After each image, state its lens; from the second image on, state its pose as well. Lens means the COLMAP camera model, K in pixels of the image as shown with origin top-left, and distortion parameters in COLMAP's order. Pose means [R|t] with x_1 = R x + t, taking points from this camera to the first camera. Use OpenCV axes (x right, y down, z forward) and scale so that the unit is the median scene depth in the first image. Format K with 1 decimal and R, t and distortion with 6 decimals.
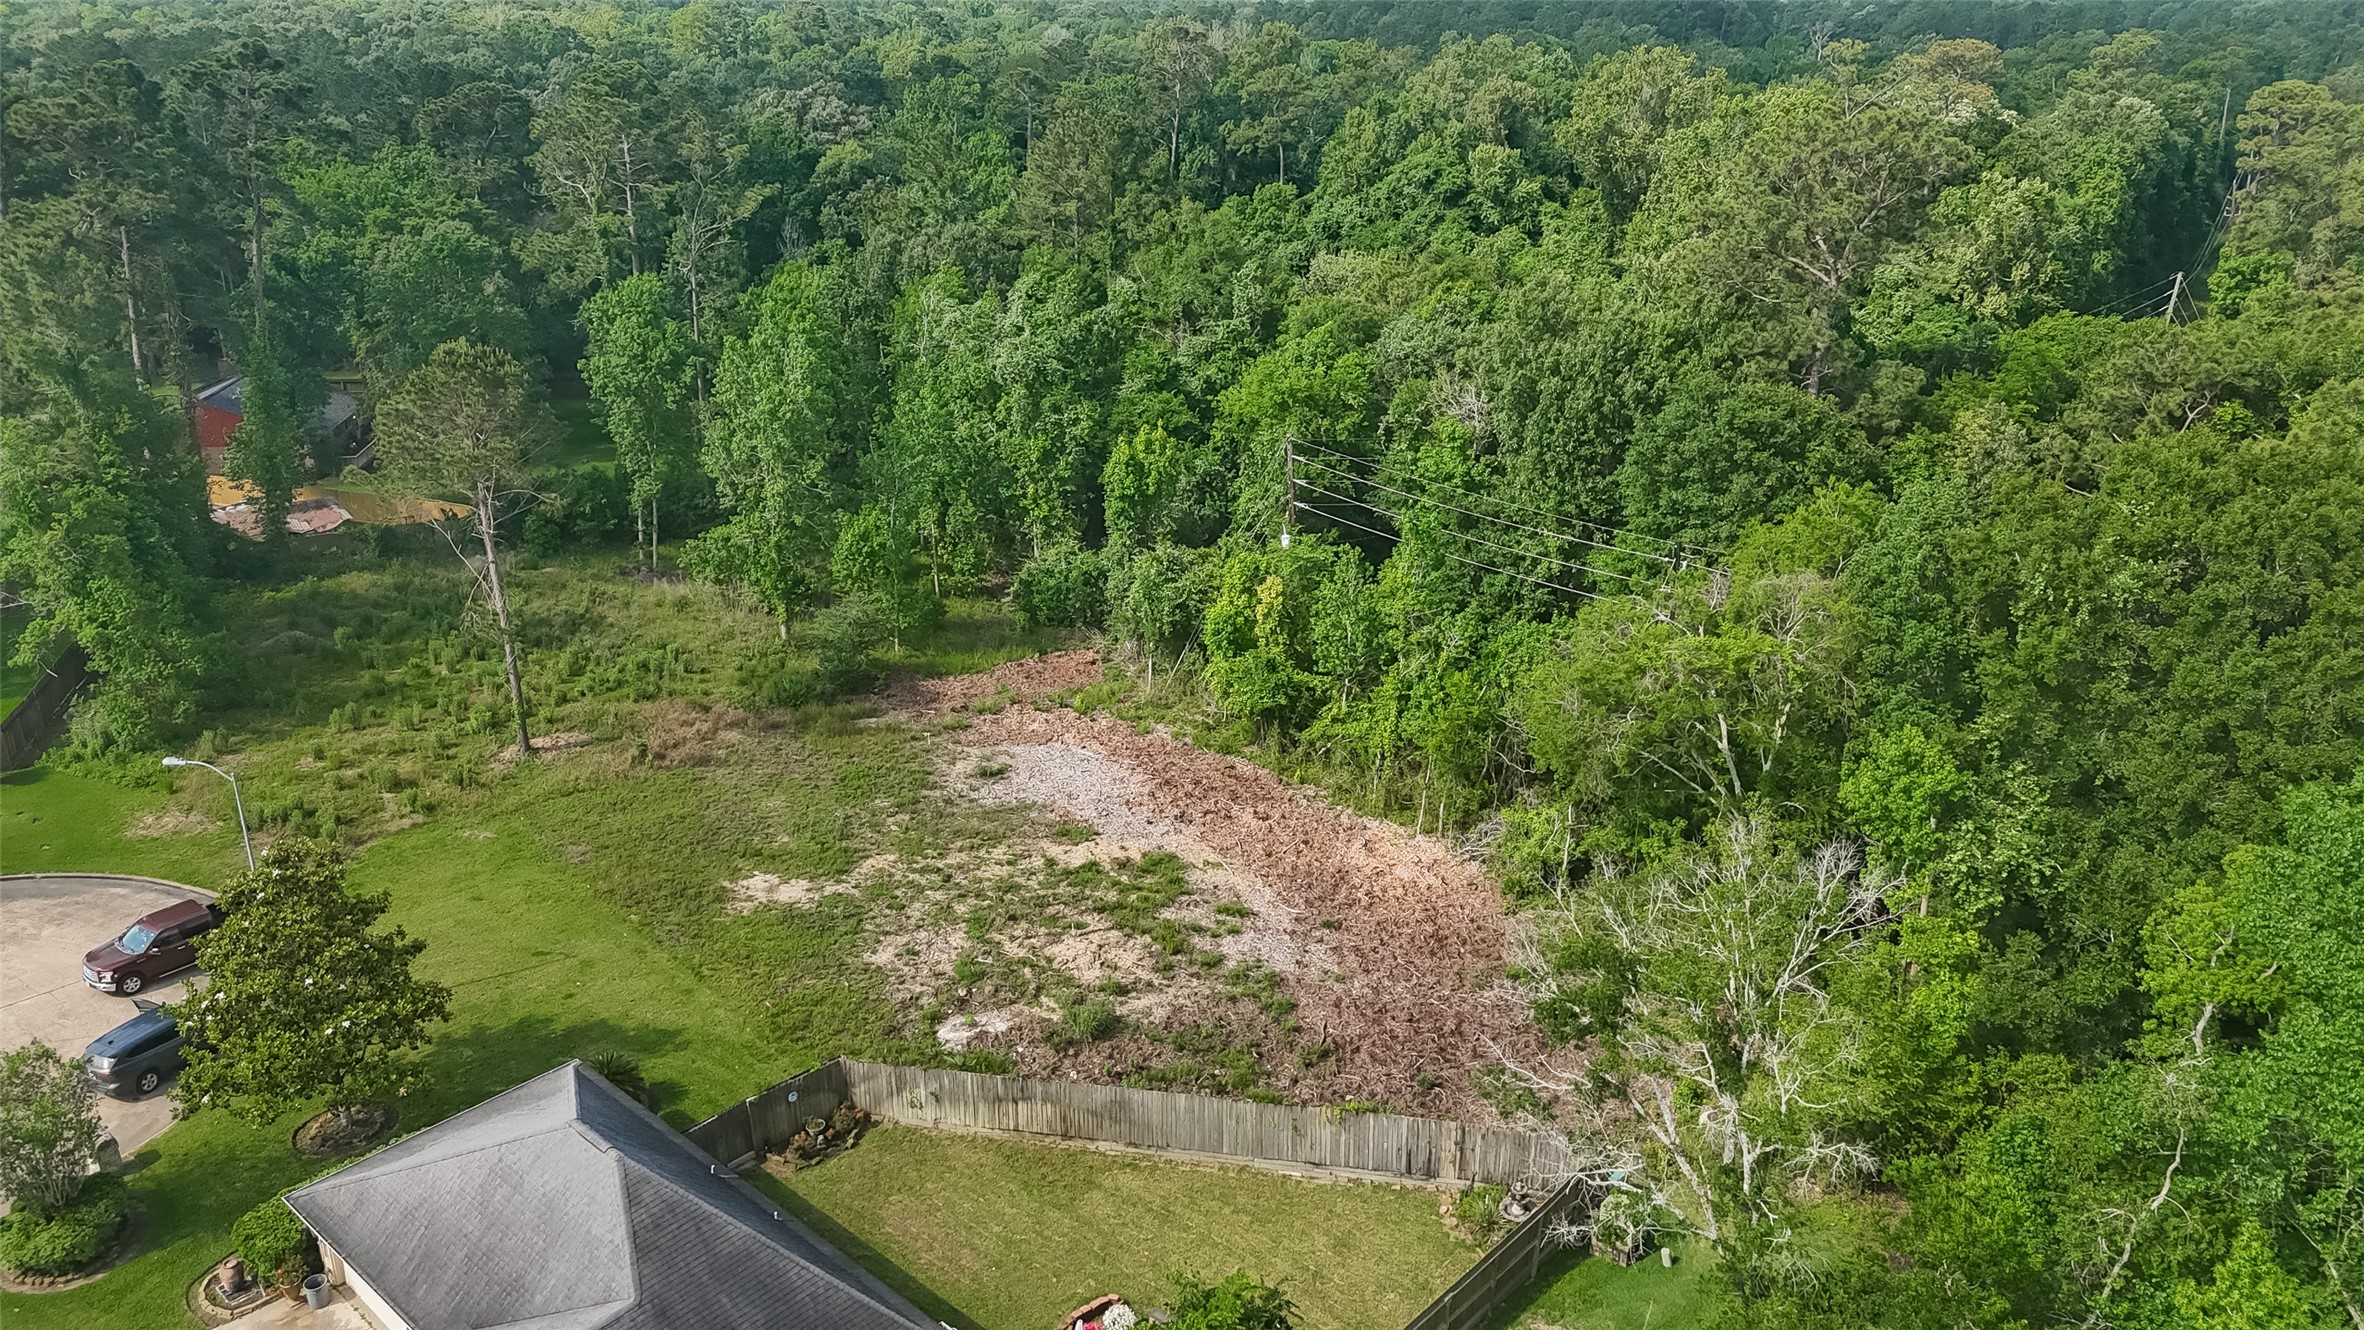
lens RADIAL K [[1729.1, 0, 1177.0], [0, 1729.1, 678.5], [0, 0, 1]] dist [0.082487, -0.073399]
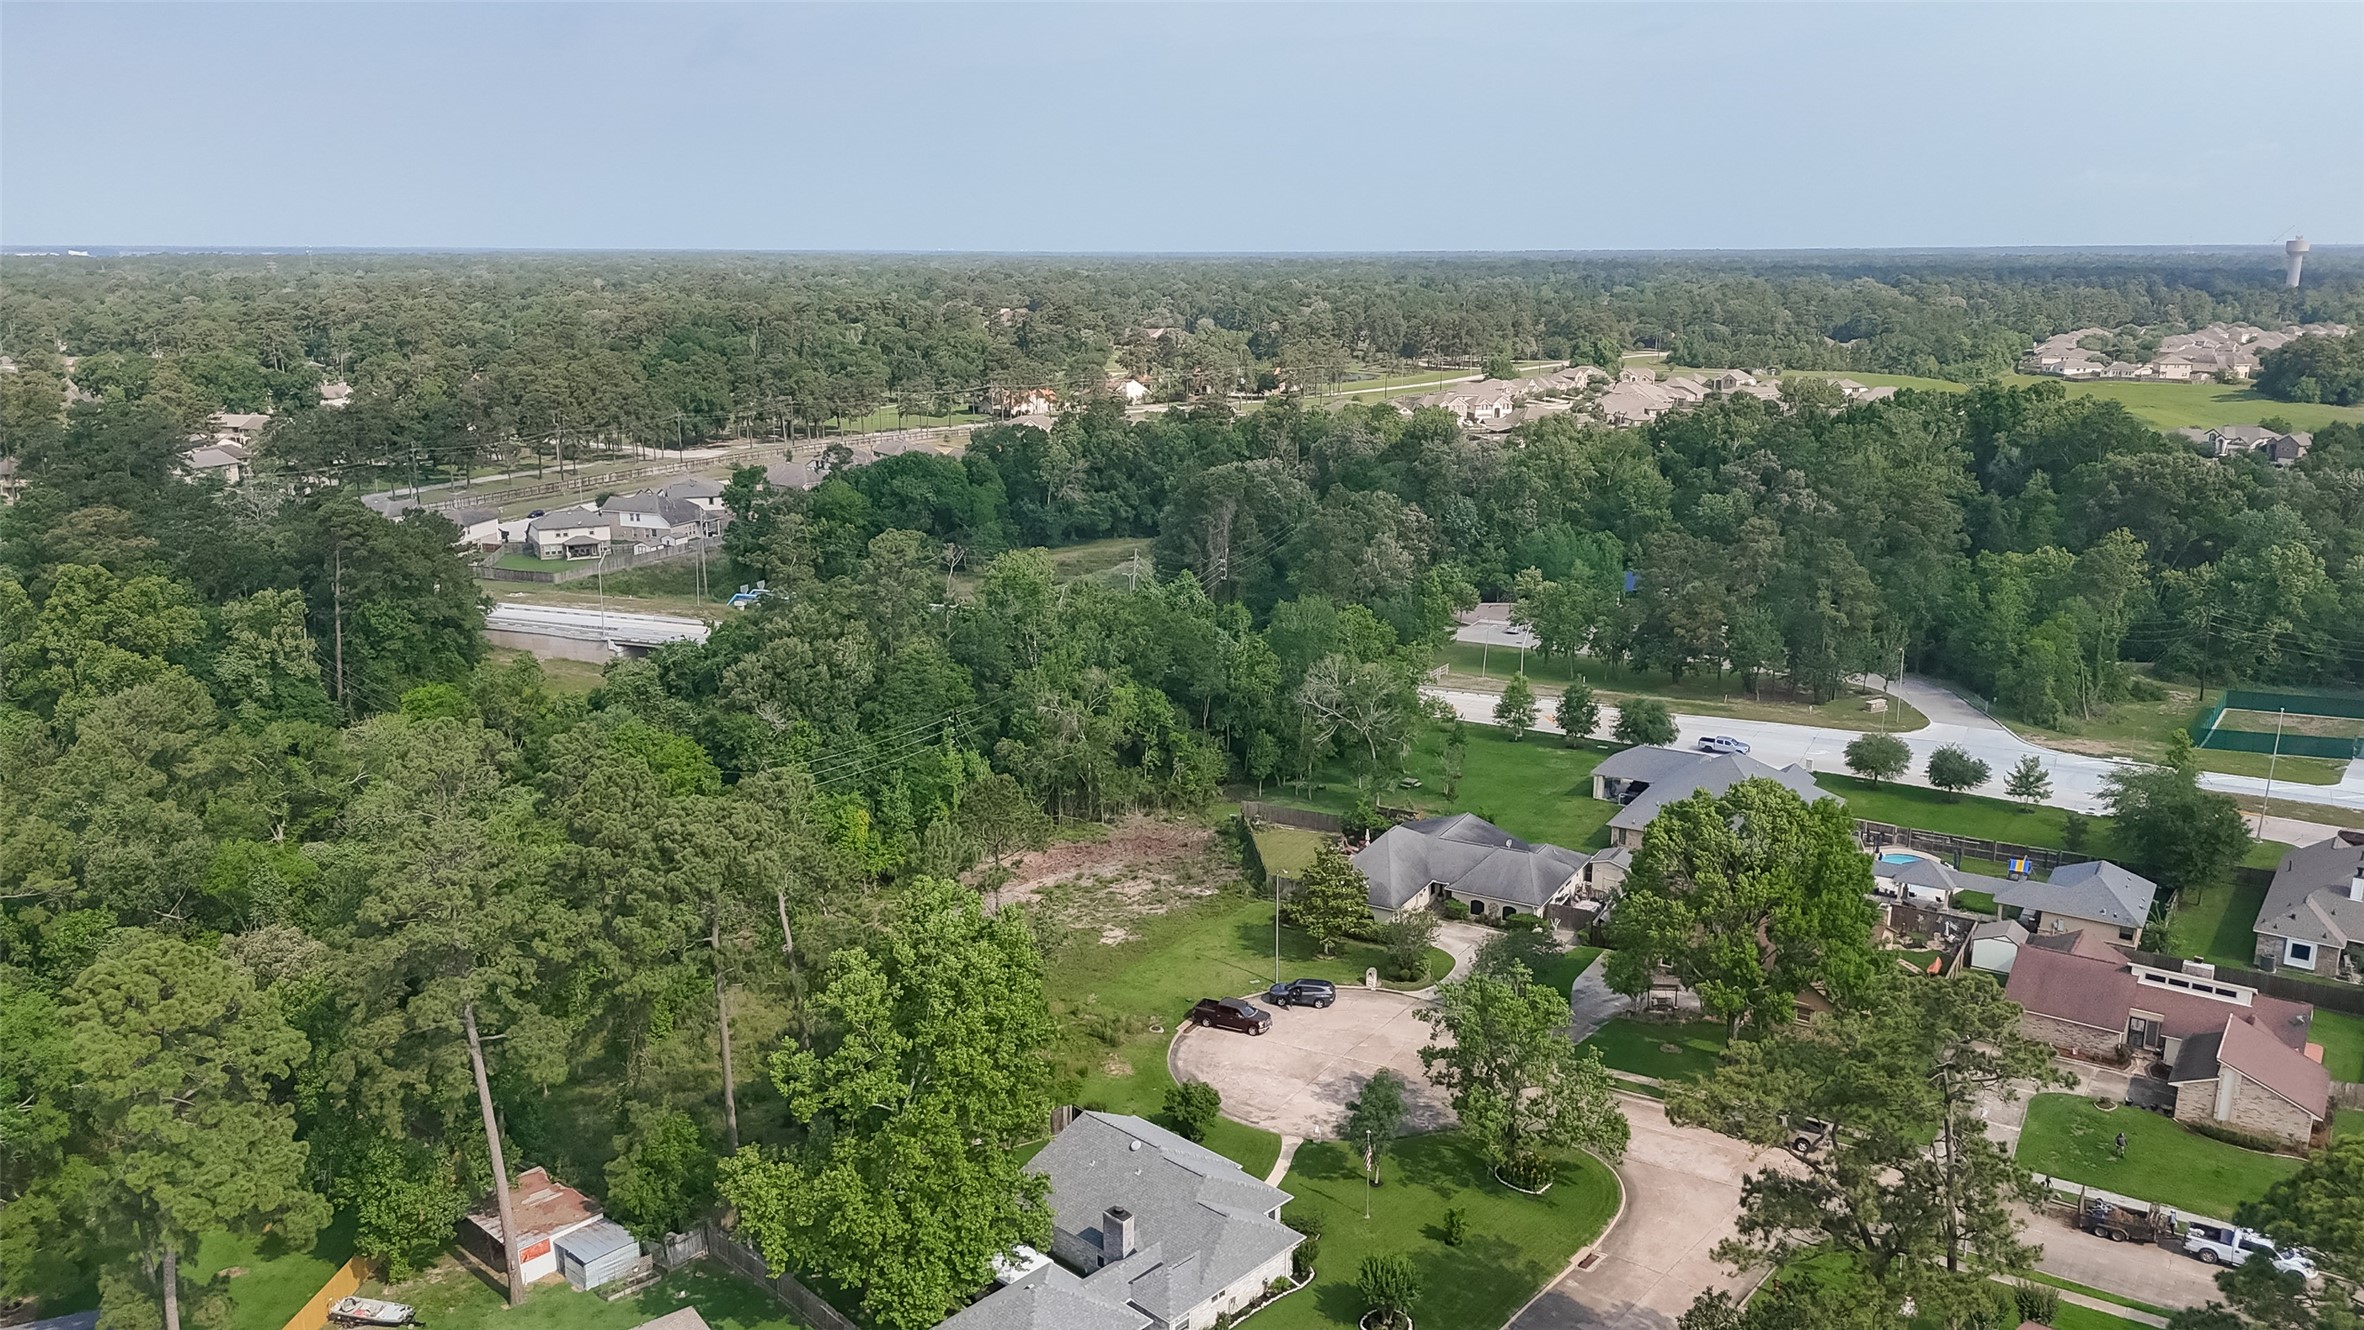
lens RADIAL K [[1729.1, 0, 1184.0], [0, 1729.1, 663.7], [0, 0, 1]] dist [0.082487, -0.073399]
pose [[-0.211449, -0.227546, 0.950533, -1.886171], [0.367747, 0.882536, 0.293075, -0.661224], [-0.905567, 0.411526, -0.102932, 0.849811]]
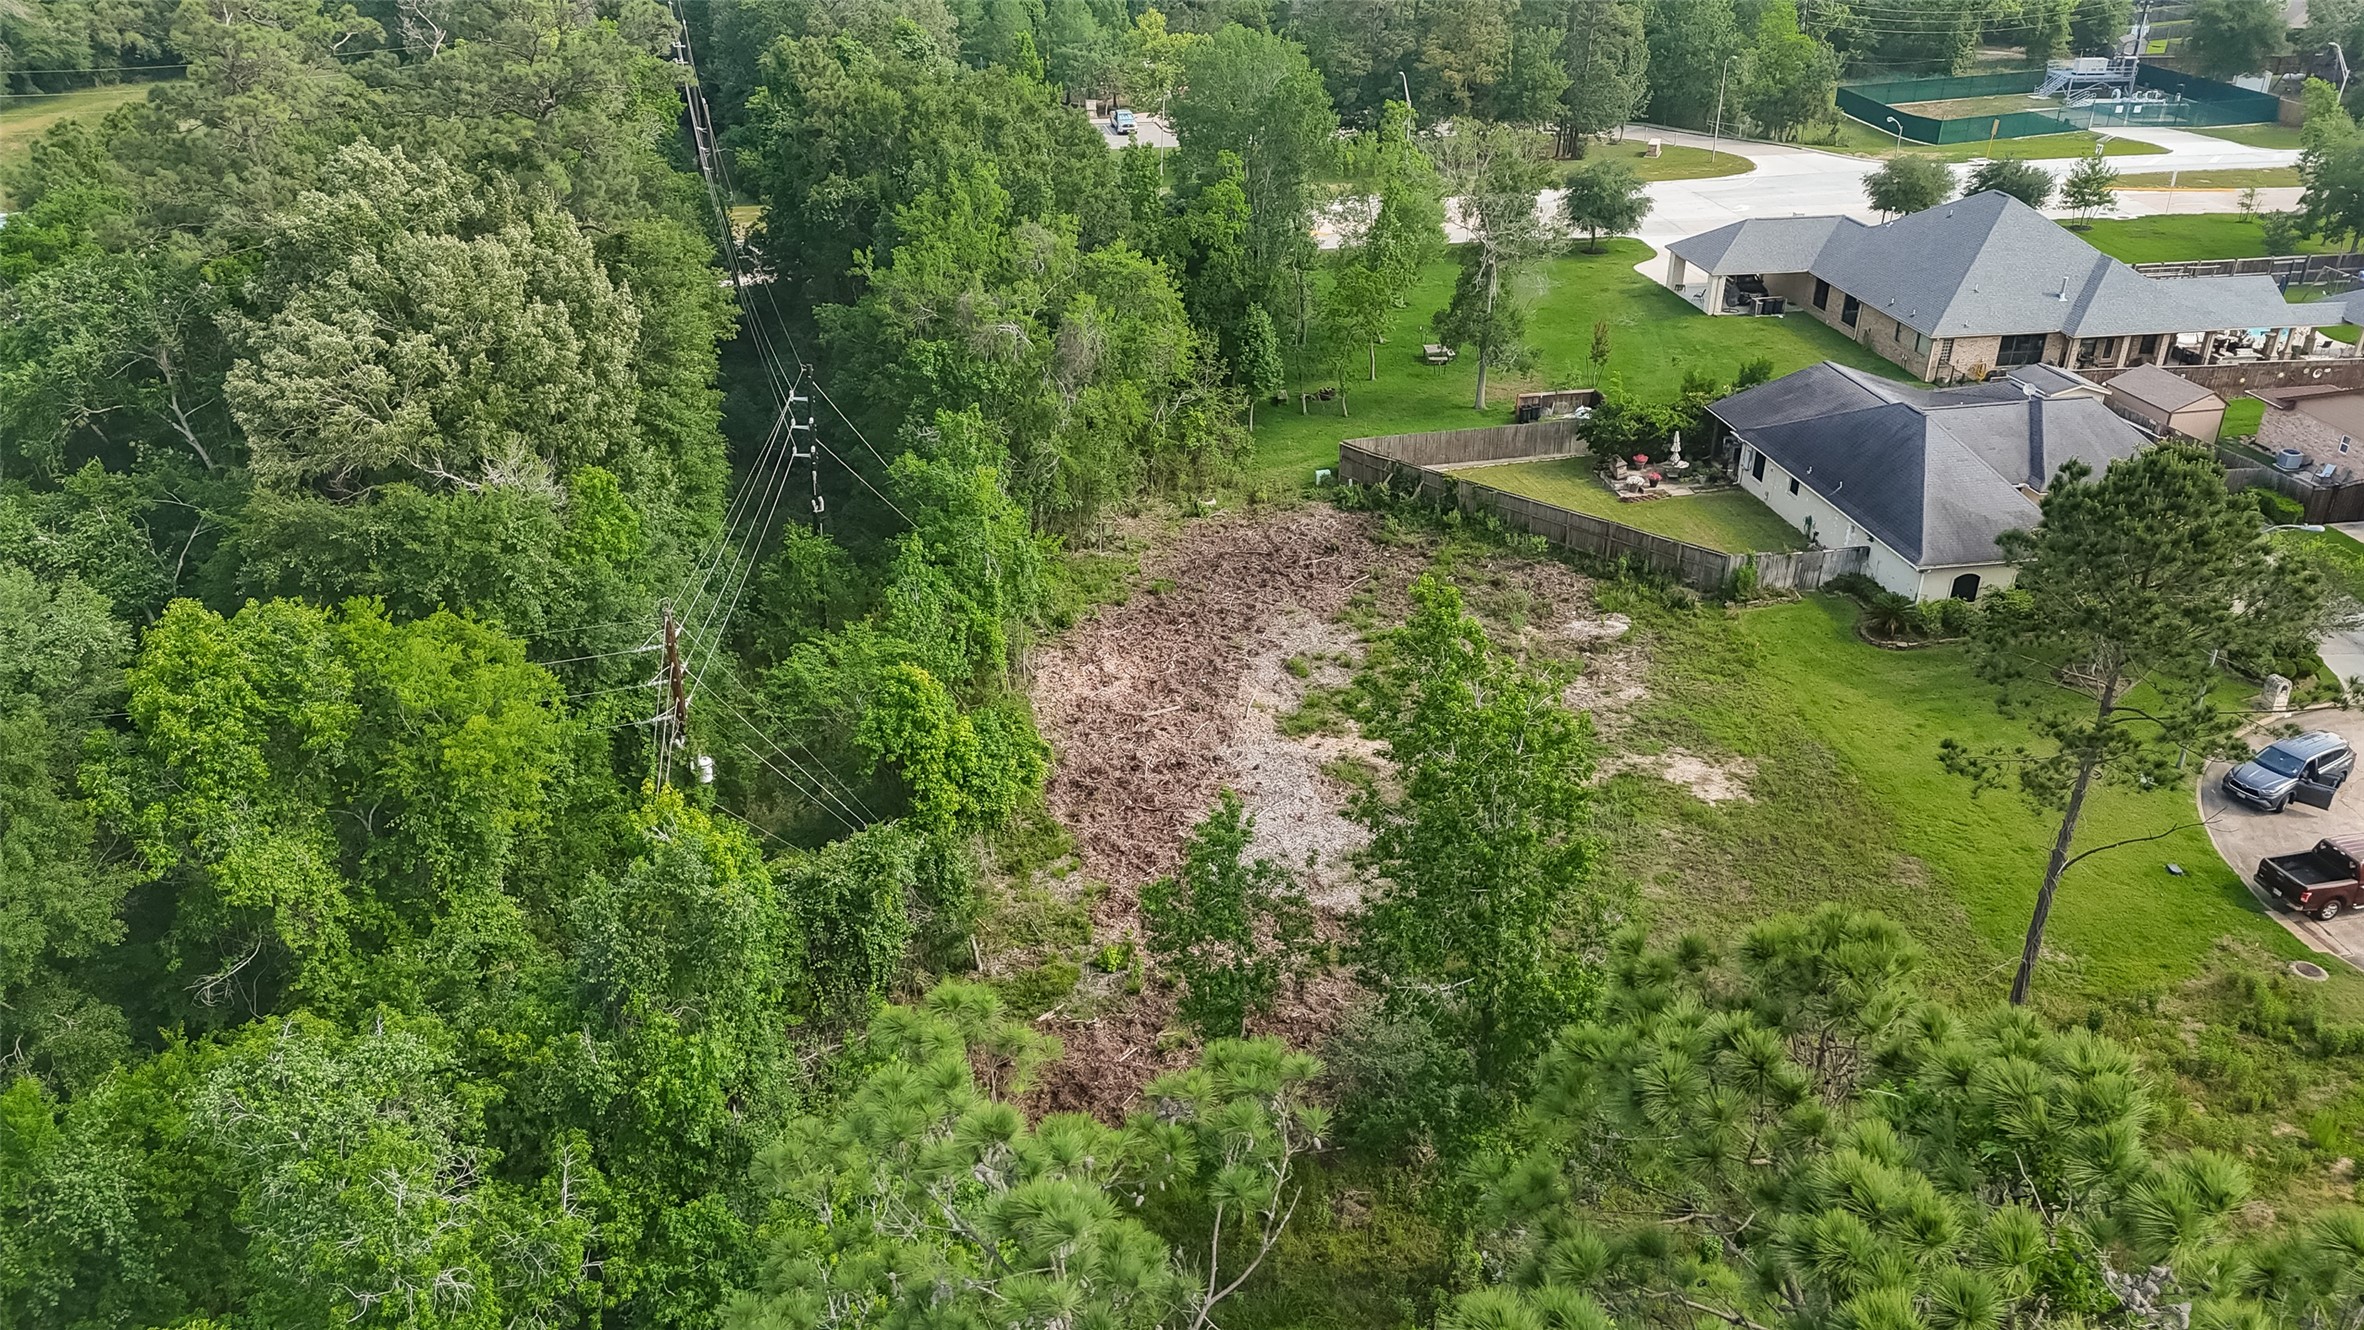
lens RADIAL K [[1729.1, 0, 1187.7], [0, 1729.1, 660.6], [0, 0, 1]] dist [0.082487, -0.073399]
pose [[-0.788766, -0.282440, 0.545963, -0.432645], [0.228525, 0.689788, 0.687000, -0.542709], [-0.570635, 0.666649, -0.479537, 1.331507]]
